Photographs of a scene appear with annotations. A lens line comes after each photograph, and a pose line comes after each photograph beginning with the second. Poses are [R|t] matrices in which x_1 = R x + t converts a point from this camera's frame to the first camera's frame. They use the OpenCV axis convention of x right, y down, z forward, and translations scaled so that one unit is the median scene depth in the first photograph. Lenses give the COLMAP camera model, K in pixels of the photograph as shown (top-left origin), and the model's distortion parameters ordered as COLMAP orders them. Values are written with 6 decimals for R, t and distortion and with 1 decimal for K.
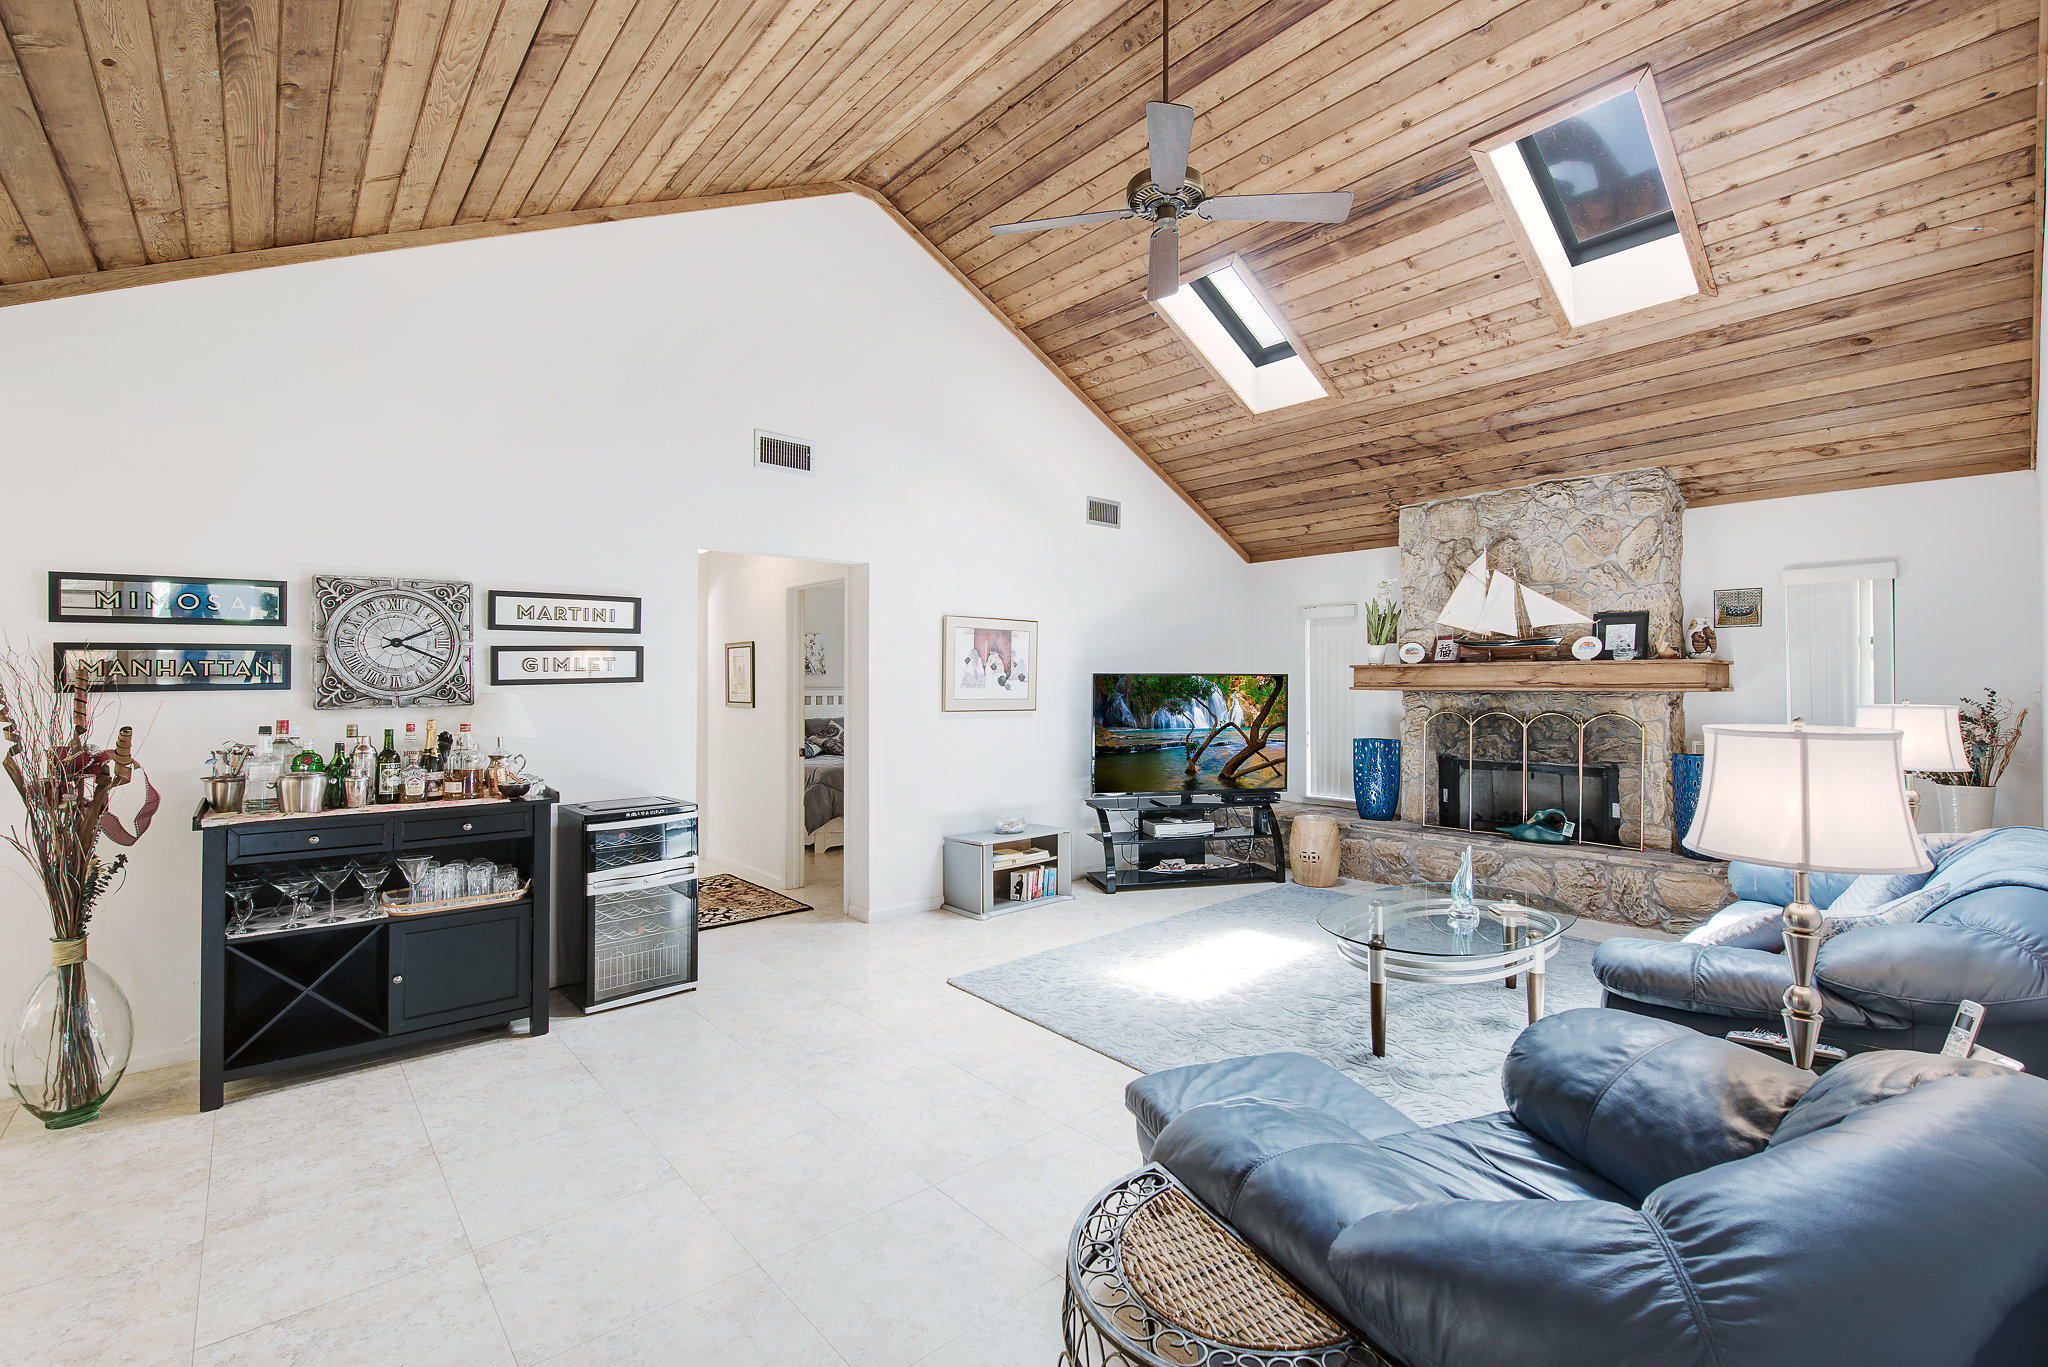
lens RADIAL K [[852.1, 0, 1039.7], [0, 852.1, 673.1], [0, 0, 1]] dist [-0.019703, -0.000385]
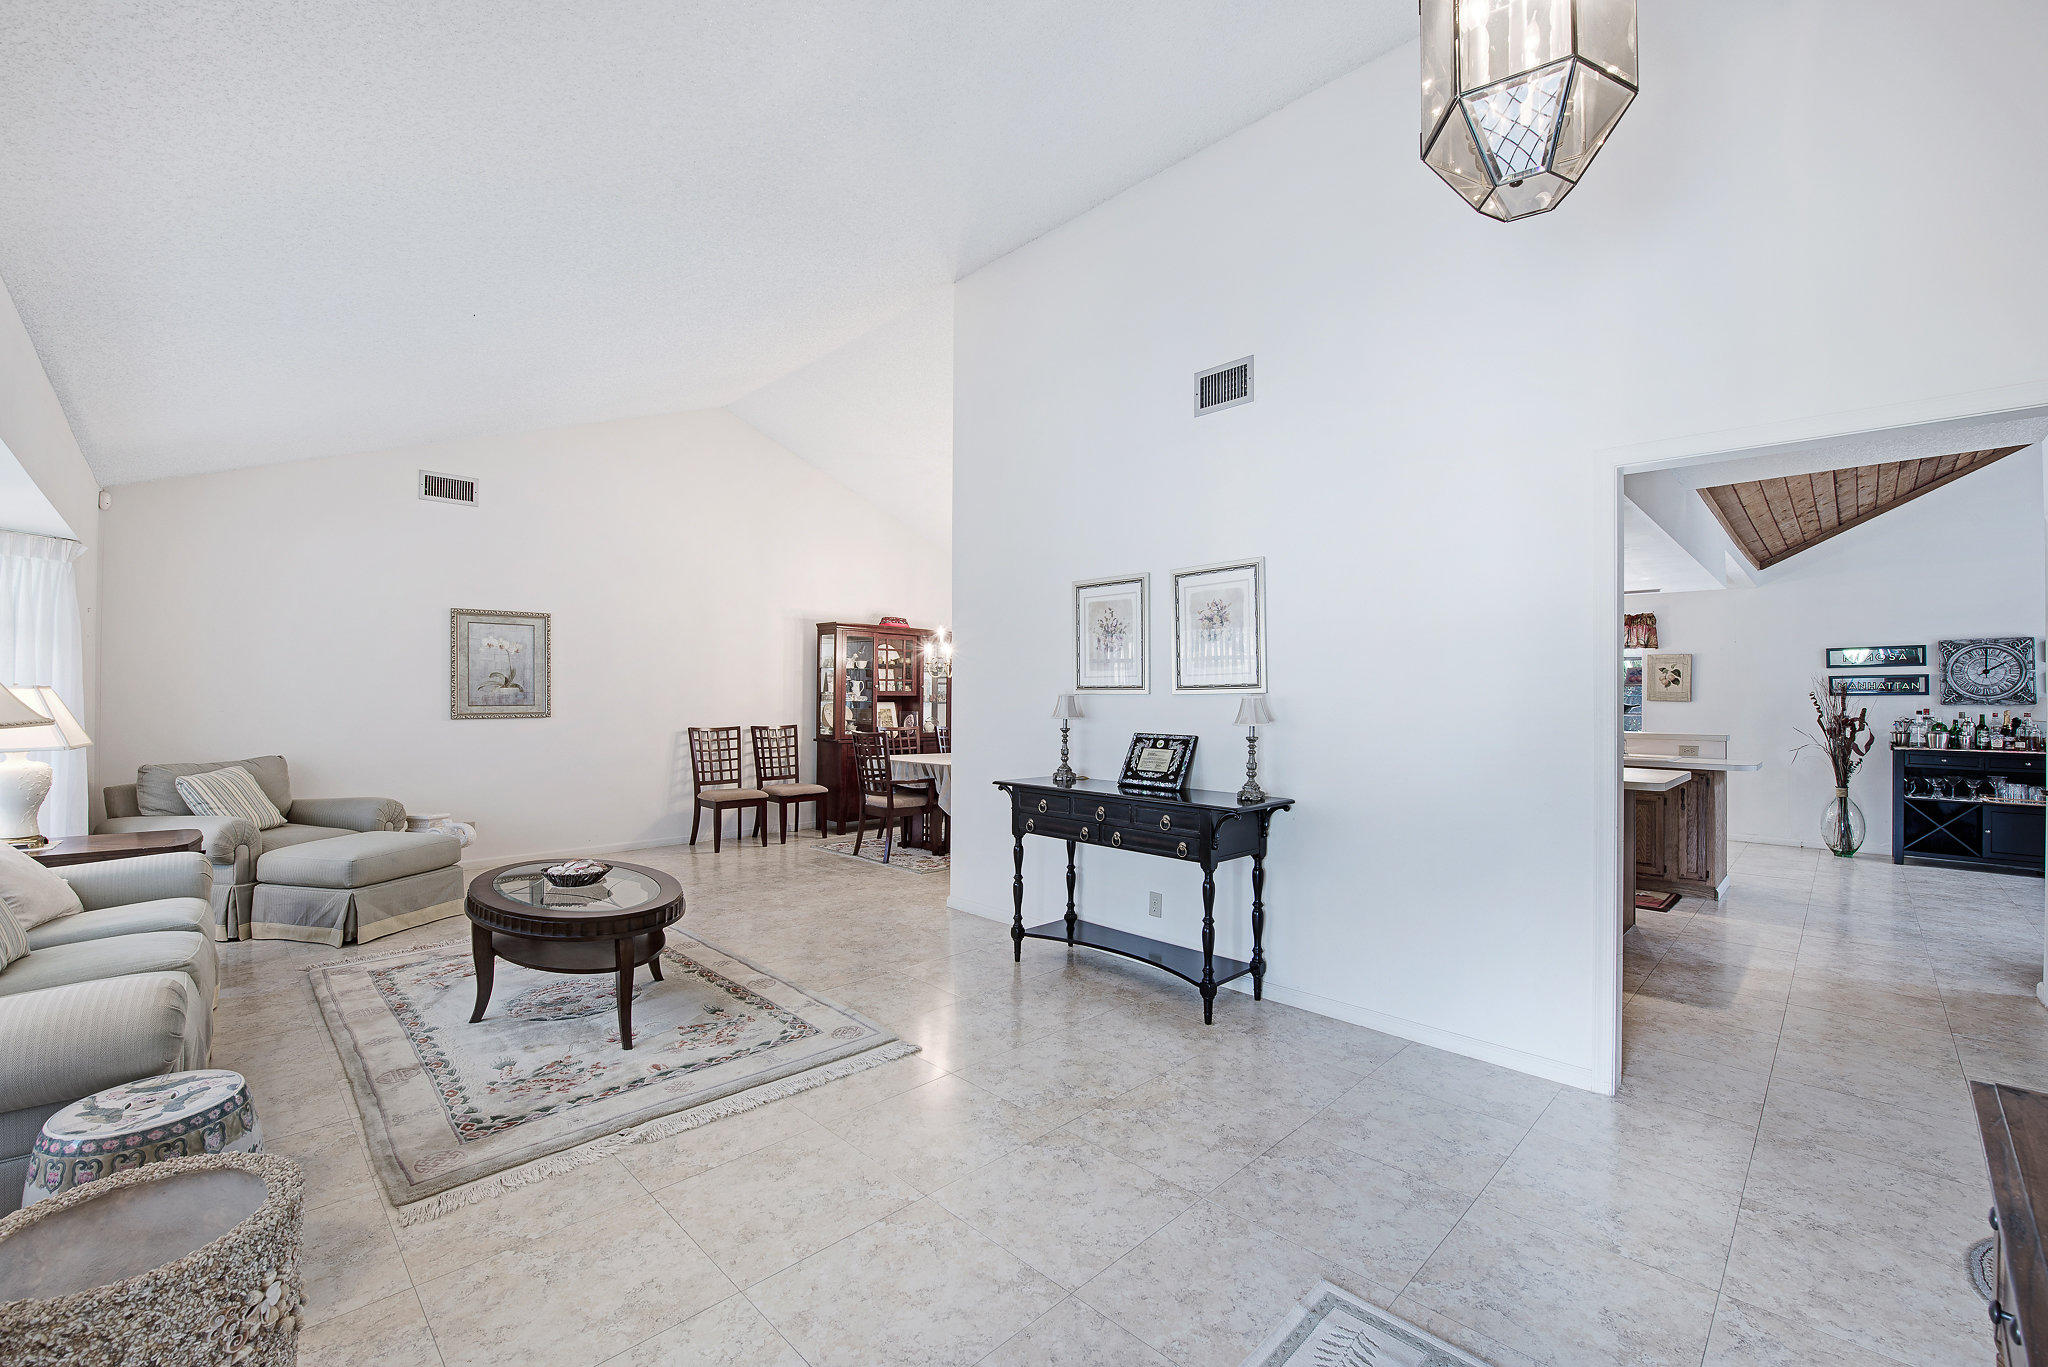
lens RADIAL K [[852.1, 0, 1039.7], [0, 852.1, 673.1], [0, 0, 1]] dist [-0.019703, -0.000385]
pose [[0.044277, -0.027632, -0.998637, 1.213263], [0.002883, 0.999617, -0.027531, 0.015755], [0.999015, -0.001660, 0.044340, -1.462920]]
